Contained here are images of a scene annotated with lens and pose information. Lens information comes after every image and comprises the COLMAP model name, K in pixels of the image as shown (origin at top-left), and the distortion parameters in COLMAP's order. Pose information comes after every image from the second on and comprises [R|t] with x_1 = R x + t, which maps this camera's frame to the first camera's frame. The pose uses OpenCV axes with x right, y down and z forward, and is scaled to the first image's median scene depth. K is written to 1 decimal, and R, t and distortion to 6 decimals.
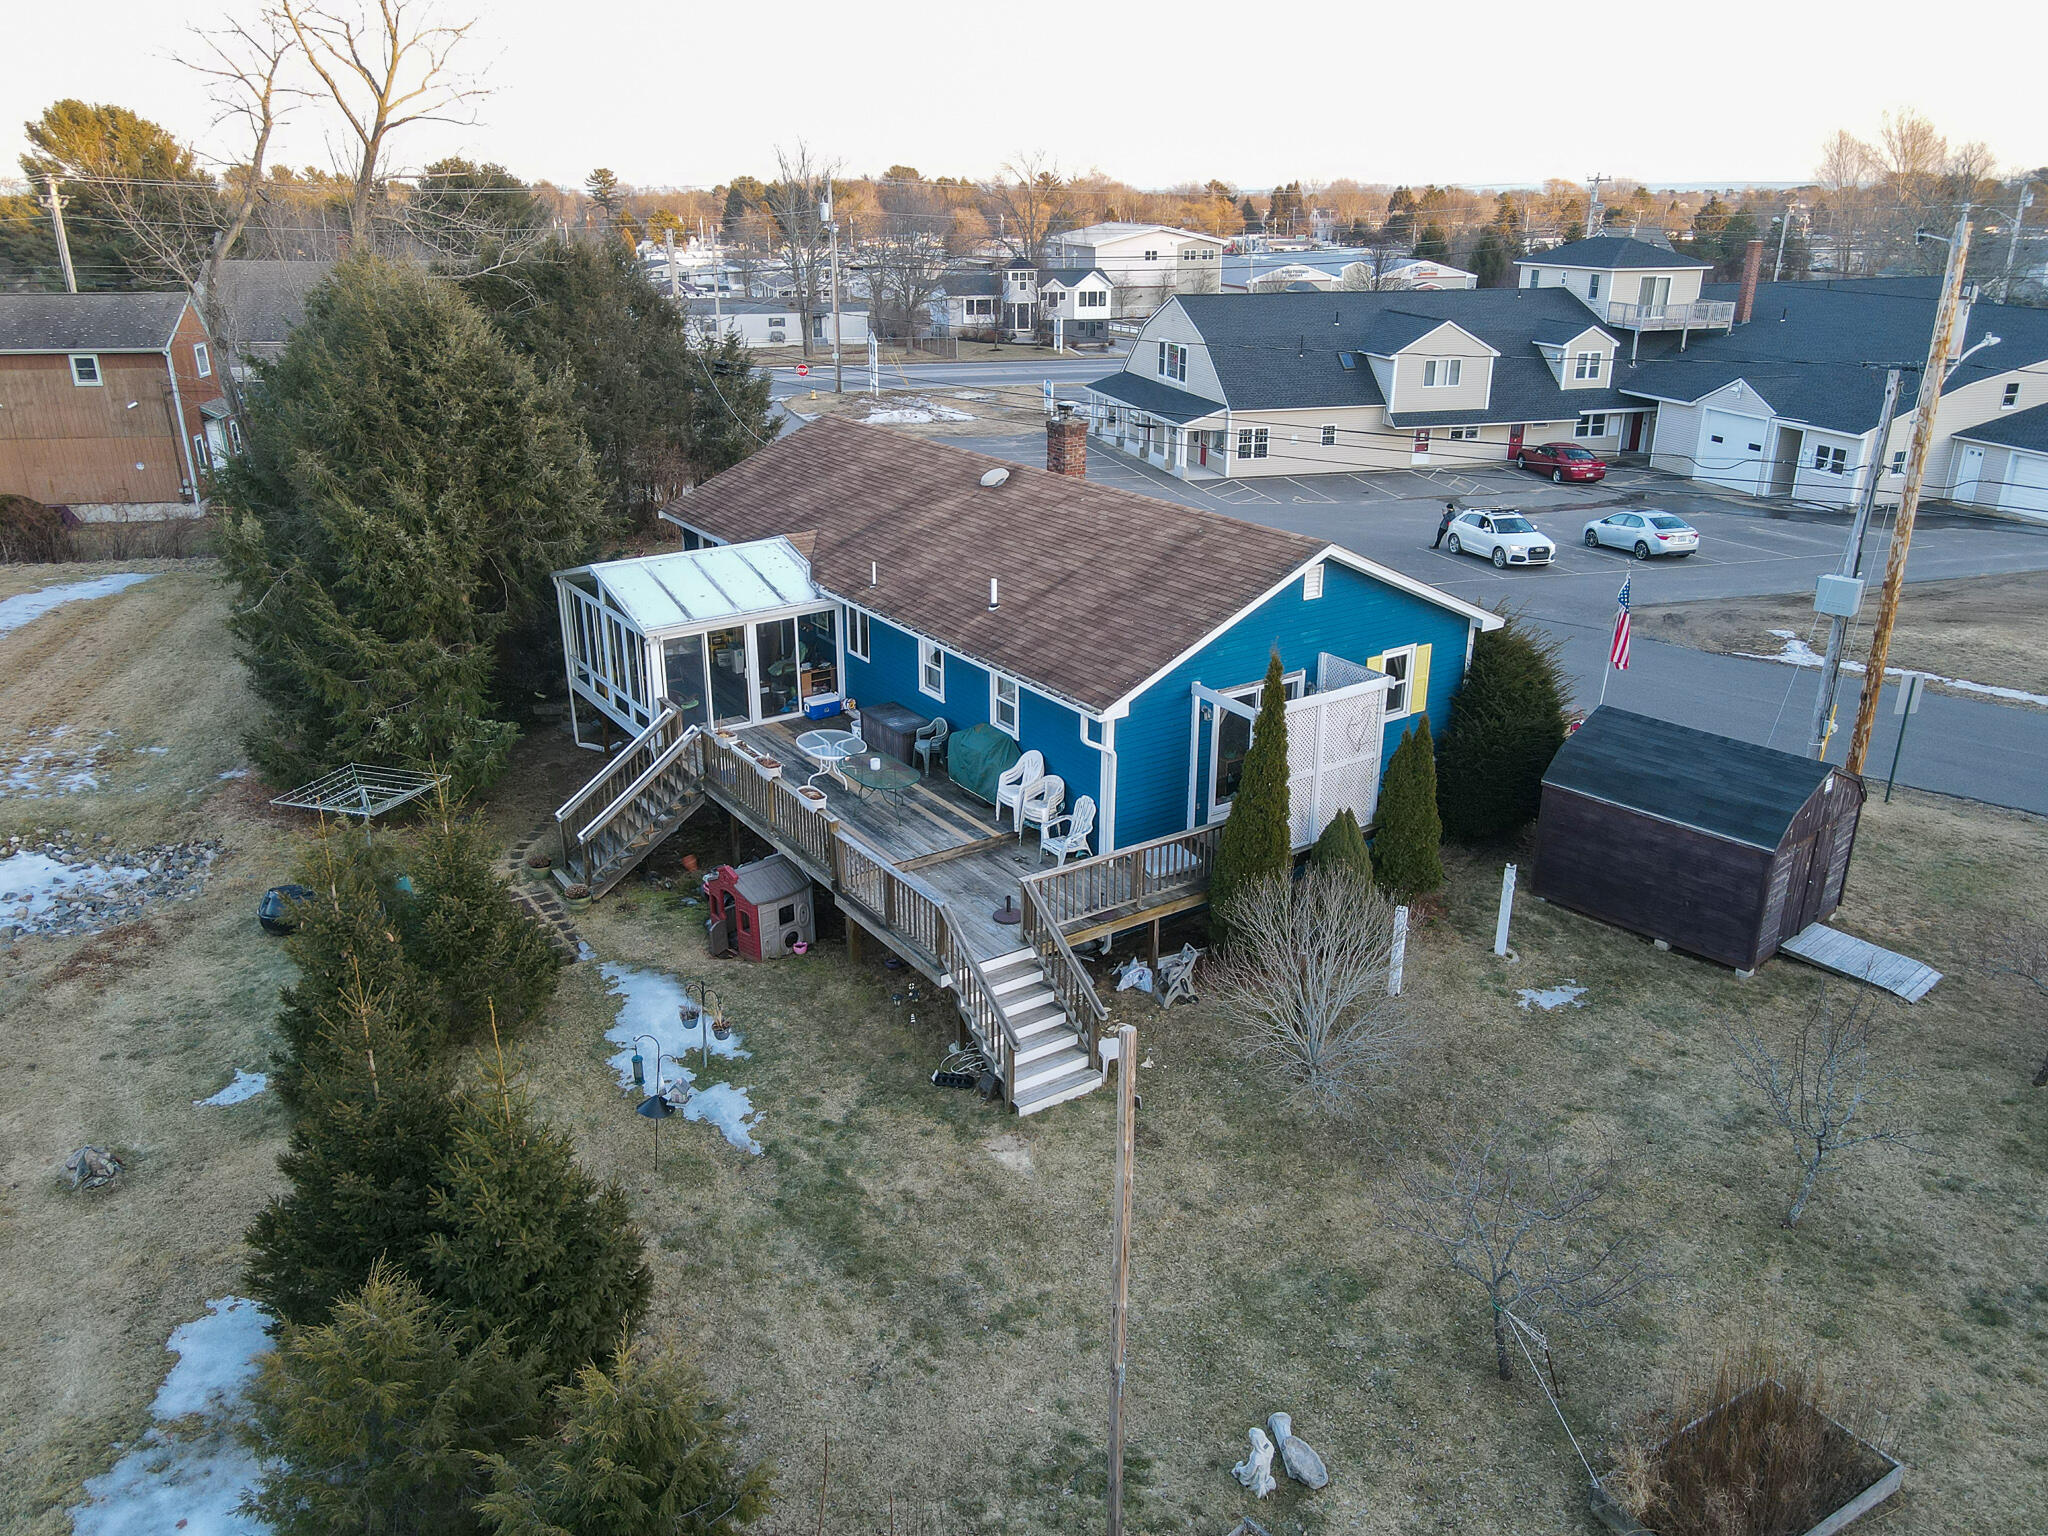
lens RADIAL K [[1391.6, 0, 1023.5], [0, 1391.6, 767.0], [0, 0, 1]] dist [0.028102, -0.007146]
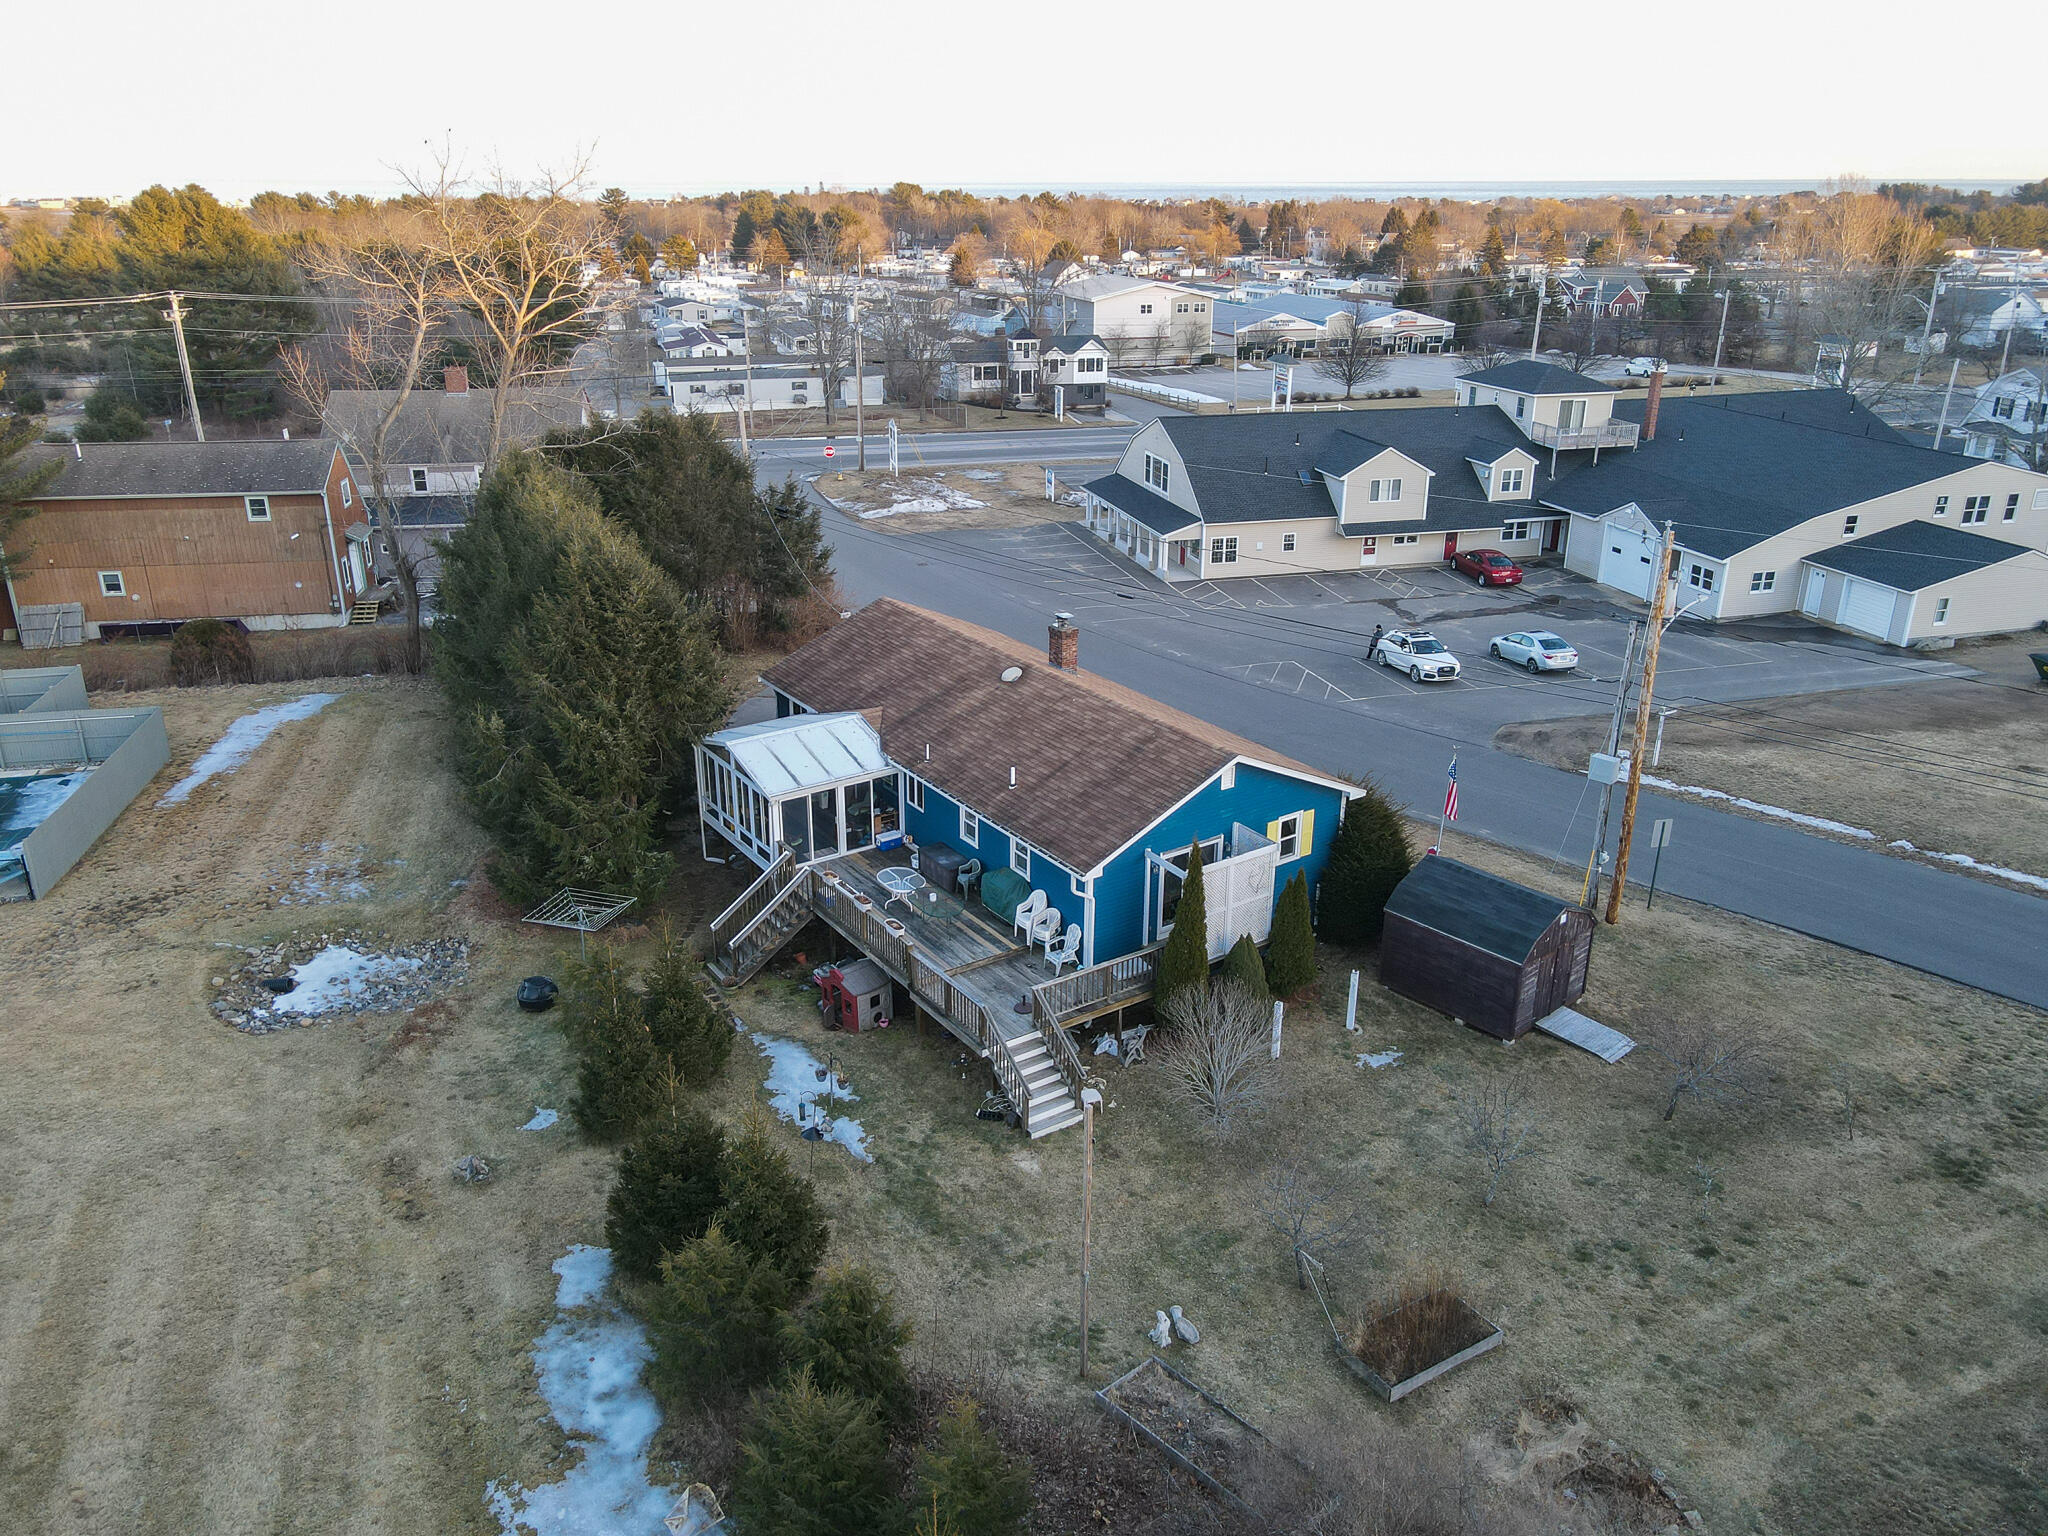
lens RADIAL K [[1391.6, 0, 1023.1], [0, 1391.6, 771.5], [0, 0, 1]] dist [0.028102, -0.007146]
pose [[0.999998, 0.001827, -0.000567, -0.009362], [-0.001823, 0.999979, 0.006149, -0.135566], [0.000579, -0.006148, 0.999981, -0.448764]]
